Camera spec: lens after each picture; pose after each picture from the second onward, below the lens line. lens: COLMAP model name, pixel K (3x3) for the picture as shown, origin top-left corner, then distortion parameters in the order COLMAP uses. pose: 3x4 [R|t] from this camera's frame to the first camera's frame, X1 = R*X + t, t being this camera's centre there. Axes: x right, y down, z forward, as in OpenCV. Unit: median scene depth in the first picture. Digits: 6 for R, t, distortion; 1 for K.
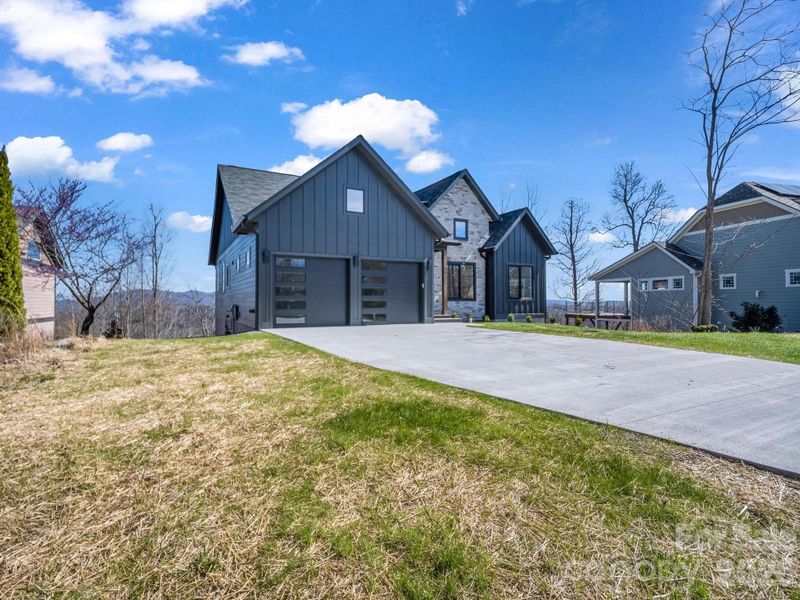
lens RADIAL K [[409.8, 0, 400.8], [0, 409.8, 298.0], [0, 0, 1]] dist [-0.016050, 0.000042]
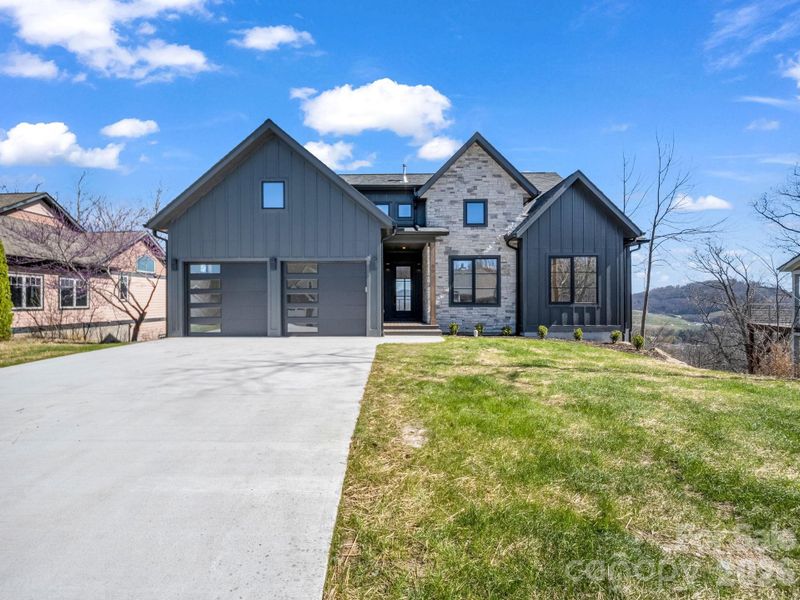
lens RADIAL K [[409.8, 0, 397.1], [0, 409.8, 302.4], [0, 0, 1]] dist [-0.016050, 0.000042]
pose [[0.866879, 0.000925, -0.498518, 0.394950], [0.006909, 0.999880, 0.013869, -0.012216], [0.498471, -0.015467, 0.866768, 0.259571]]
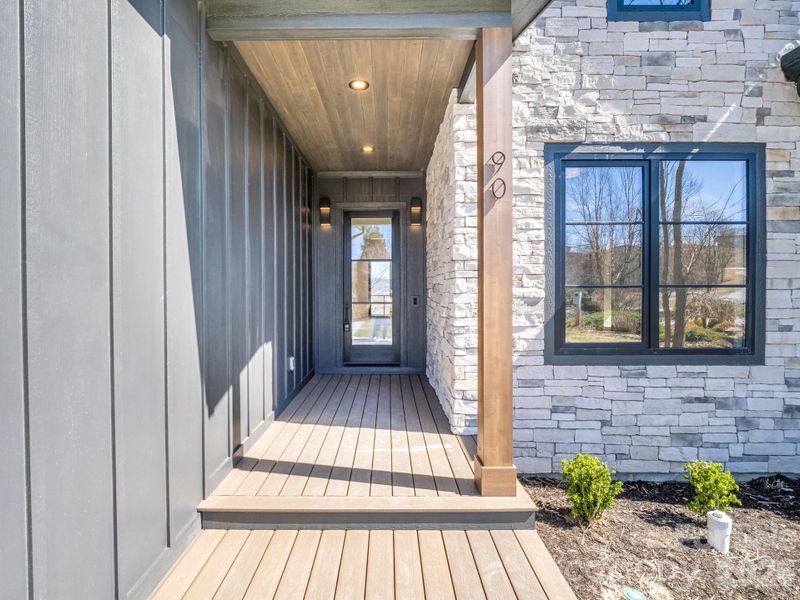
lens RADIAL K [[409.8, 0, 393.7], [0, 409.8, 299.4], [0, 0, 1]] dist [-0.016050, 0.000042]
pose [[0.866347, 0.006279, -0.499403, 0.133334], [0.009925, 0.999507, 0.029785, -0.026947], [0.499344, -0.030761, 0.865858, 0.776602]]
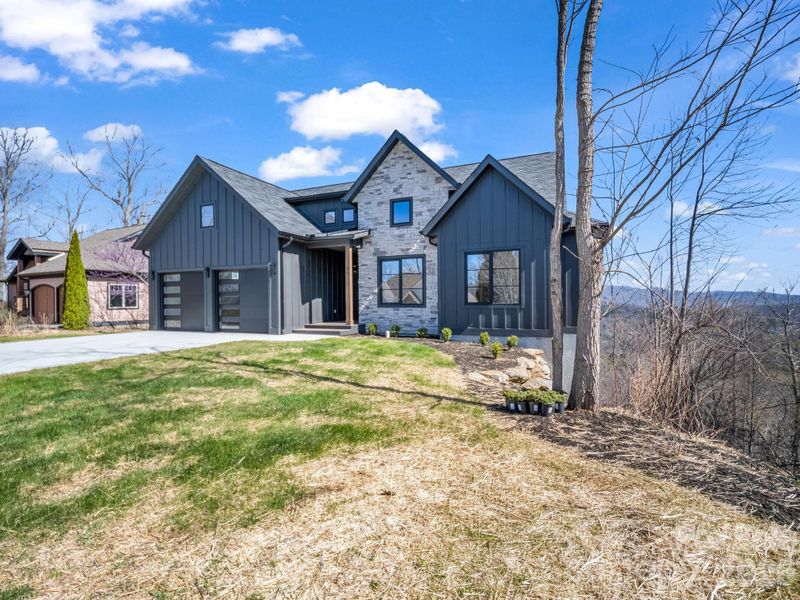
lens RADIAL K [[406.2, 0, 395.2], [0, 406.2, 302.4], [0, 0, 1]] dist [-0.000452, 0.000043]
pose [[0.593731, 0.003059, -0.804658, 0.730665], [0.018252, 0.999684, 0.017268, -0.014703], [0.804456, -0.024939, 0.593488, 0.536307]]
